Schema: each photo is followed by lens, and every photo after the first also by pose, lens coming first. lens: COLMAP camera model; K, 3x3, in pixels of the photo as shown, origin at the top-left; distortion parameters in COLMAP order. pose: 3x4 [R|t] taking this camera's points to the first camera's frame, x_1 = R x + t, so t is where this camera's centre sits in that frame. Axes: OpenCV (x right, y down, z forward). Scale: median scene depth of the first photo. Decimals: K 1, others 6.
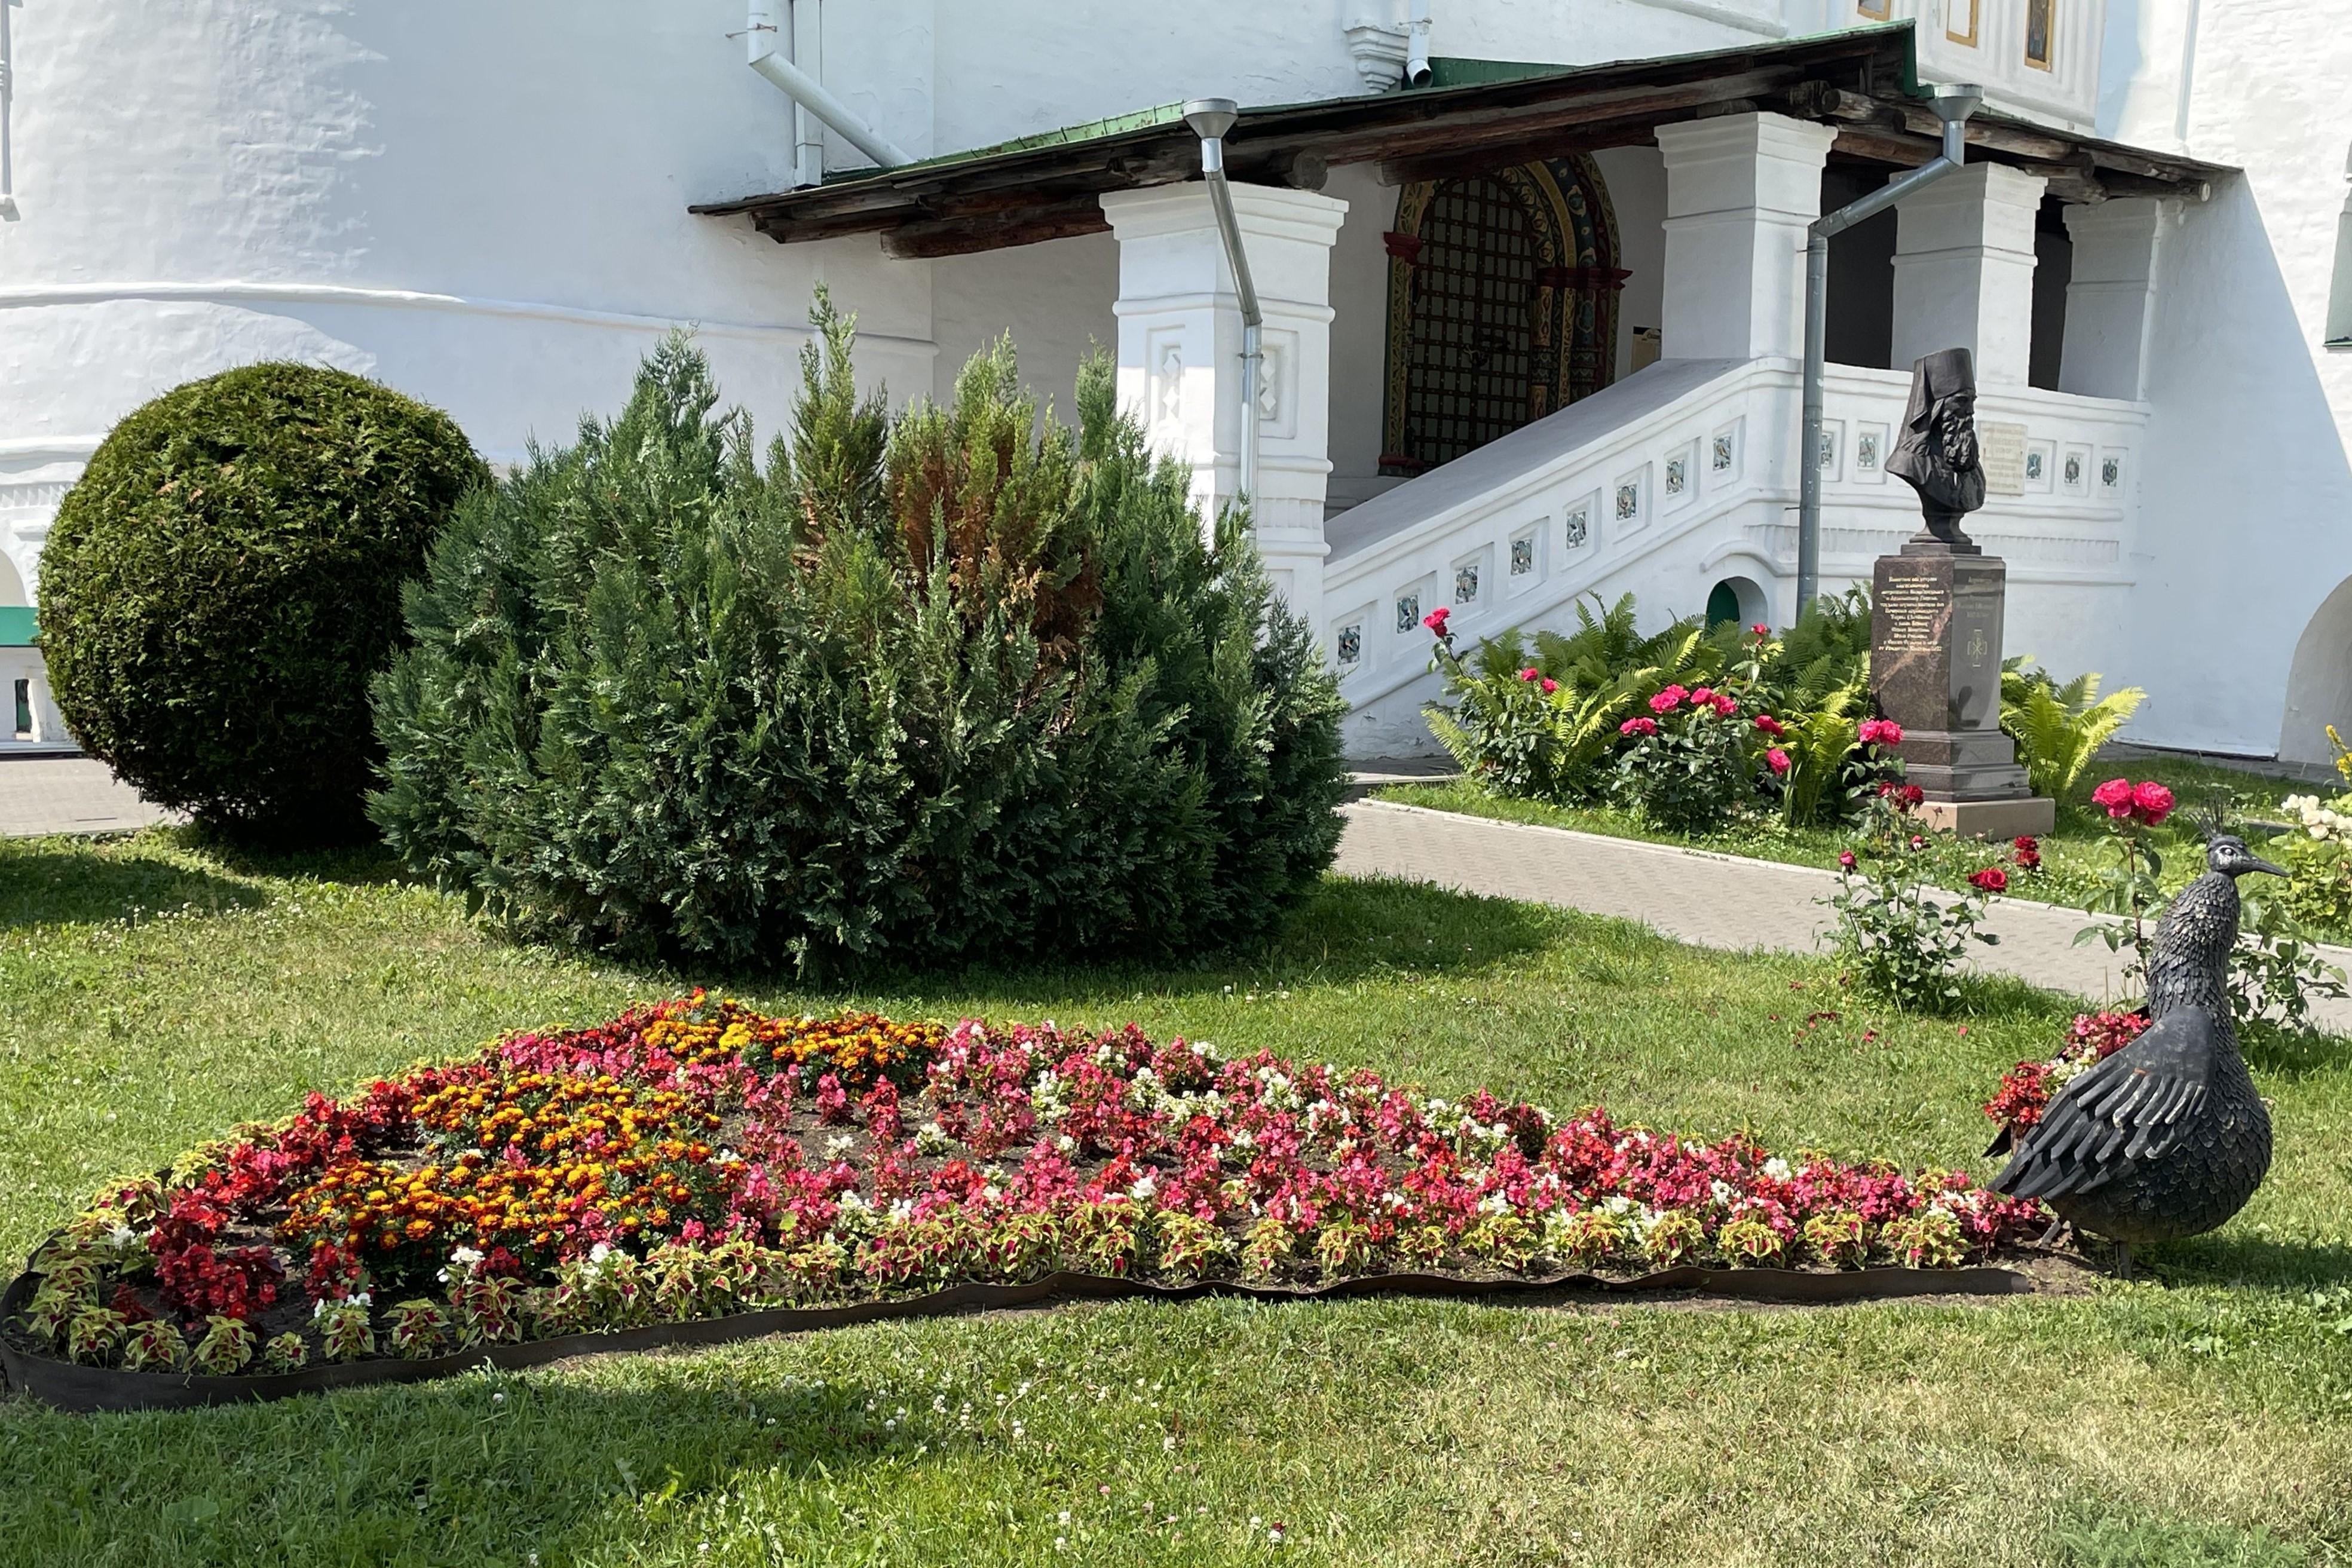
lens RADIAL K [[2592.3, 0, 1217.3], [0, 2592.3, 845.8], [0, 0, 1]] dist [0.061614, 0.000000]
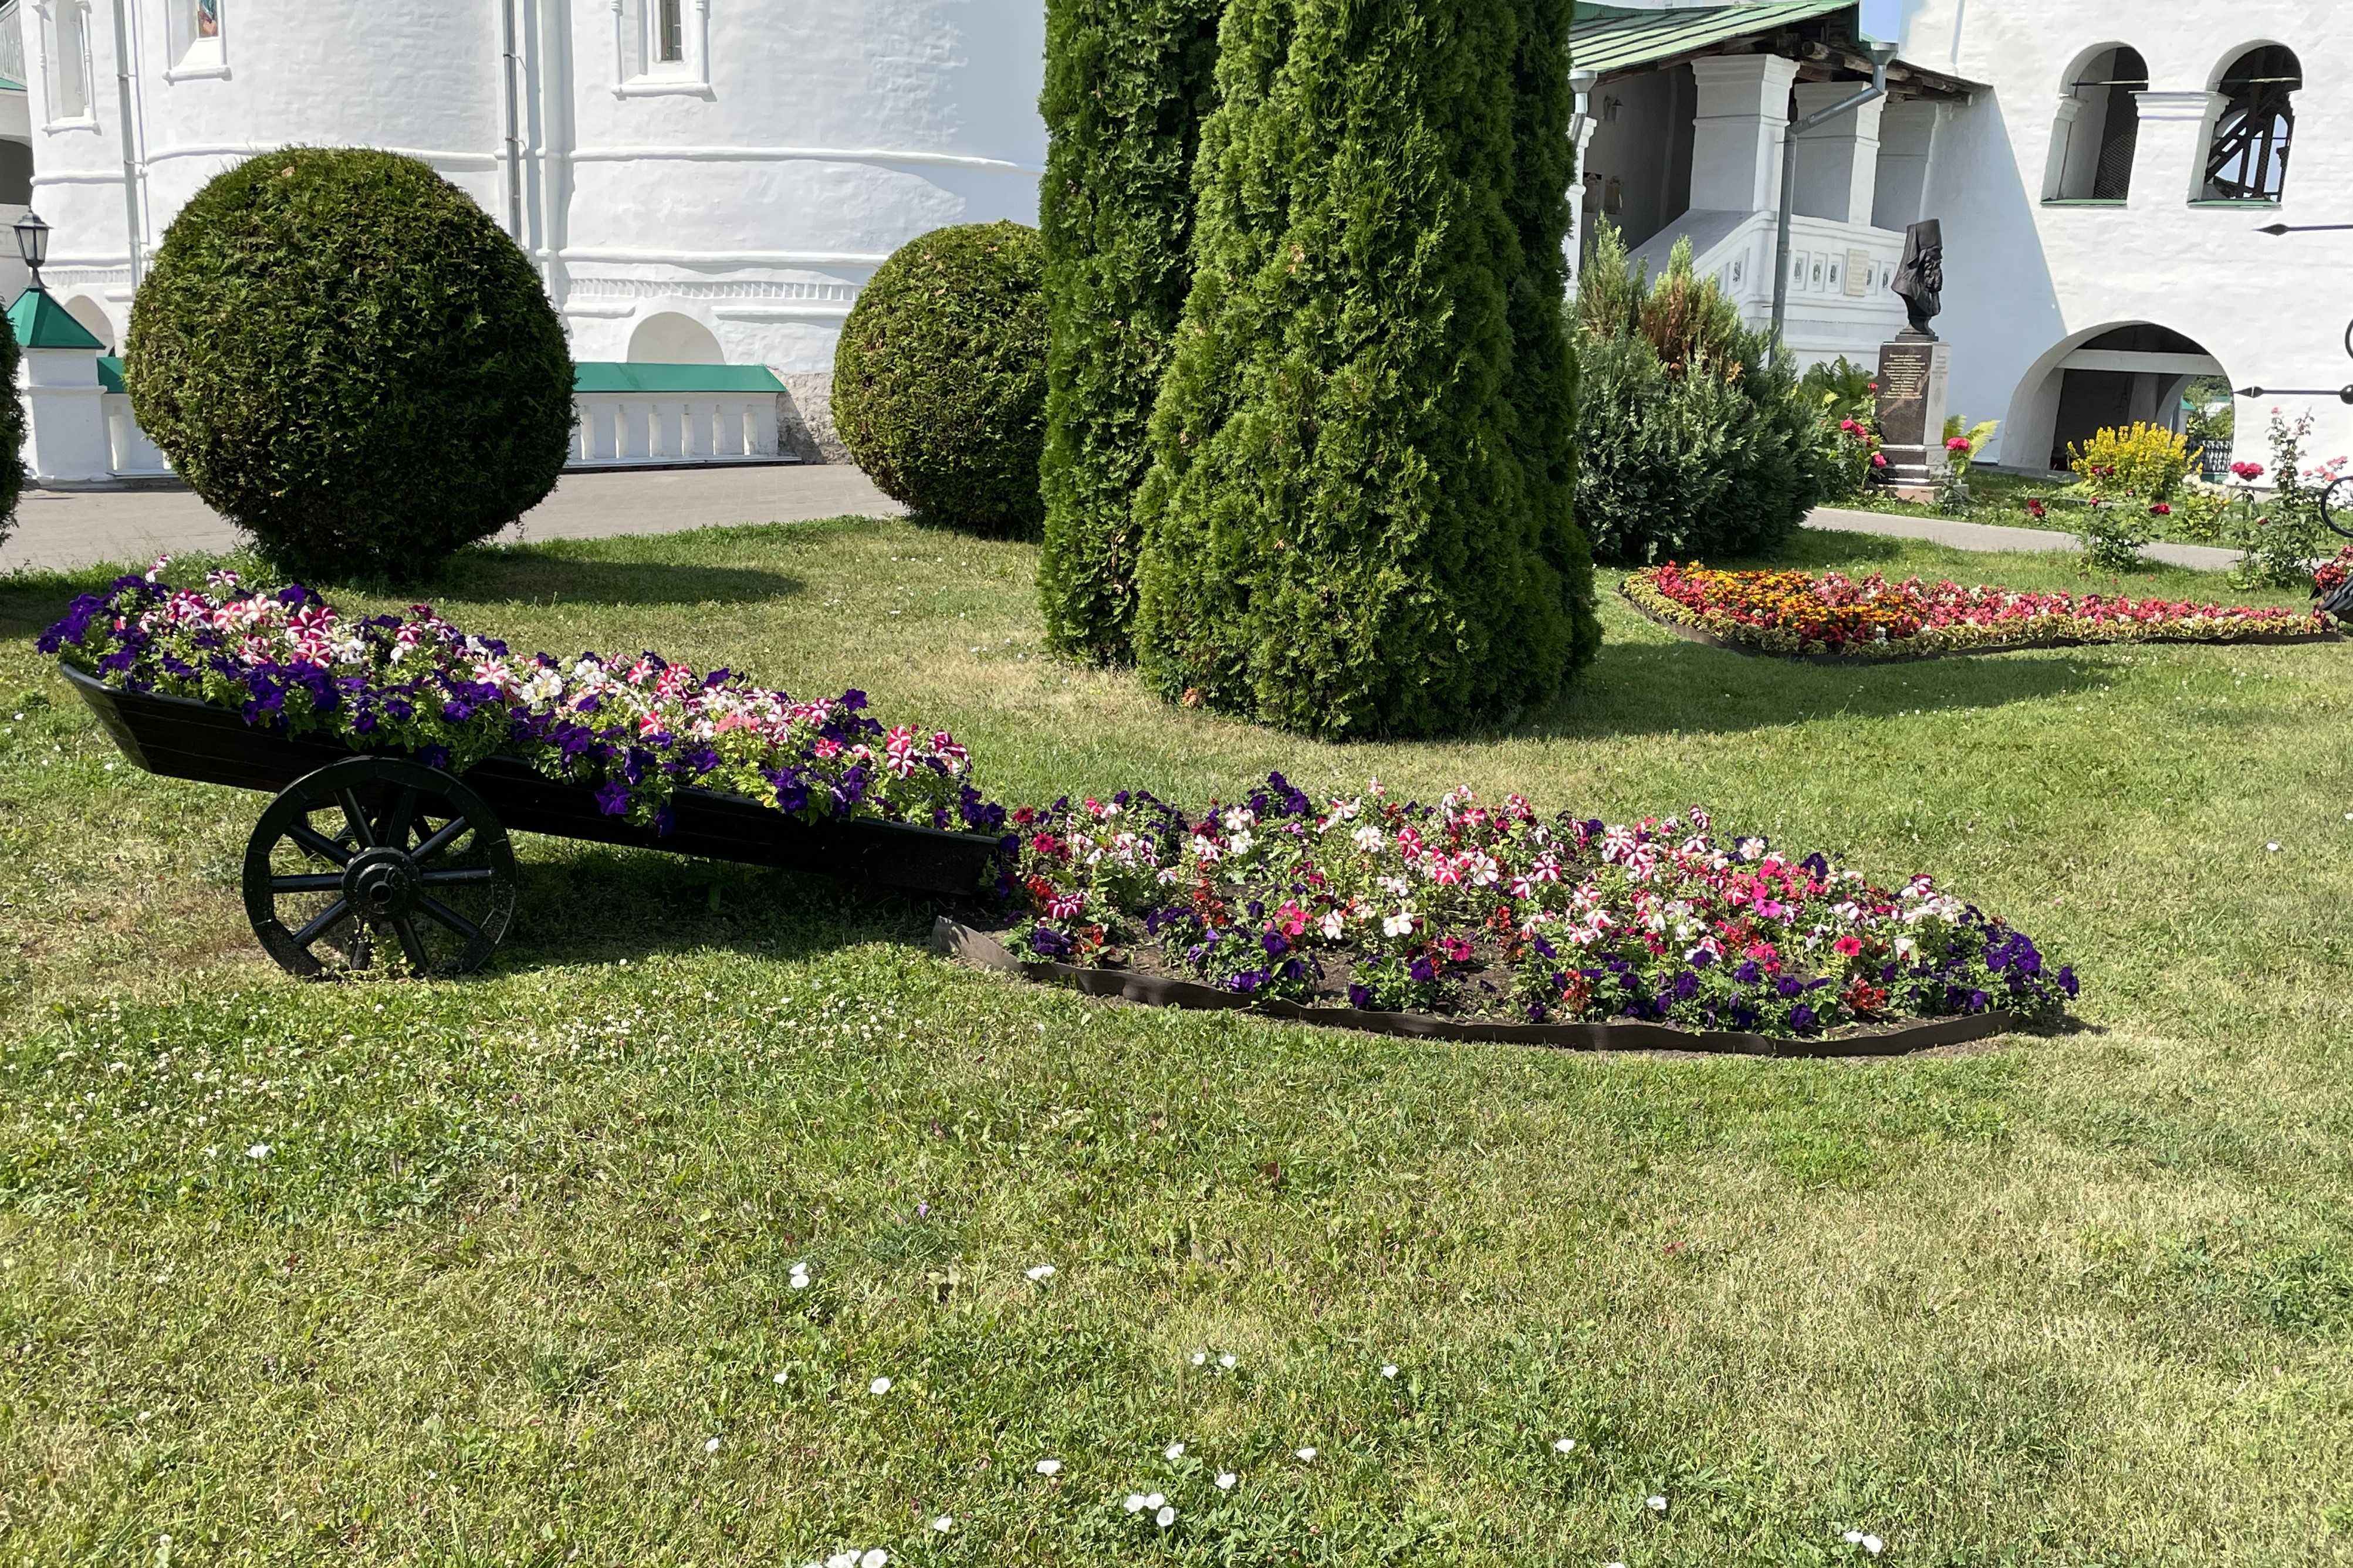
lens RADIAL K [[2243.4, 0, 1219.9], [0, 2243.4, 852.1], [0, 0, 1]] dist [0.061975, 0.000000]
pose [[0.979289, -0.035162, 0.199392, -0.447774], [0.008817, 0.991276, 0.131504, 0.020943], [-0.202276, -0.127023, 0.971056, -0.376457]]
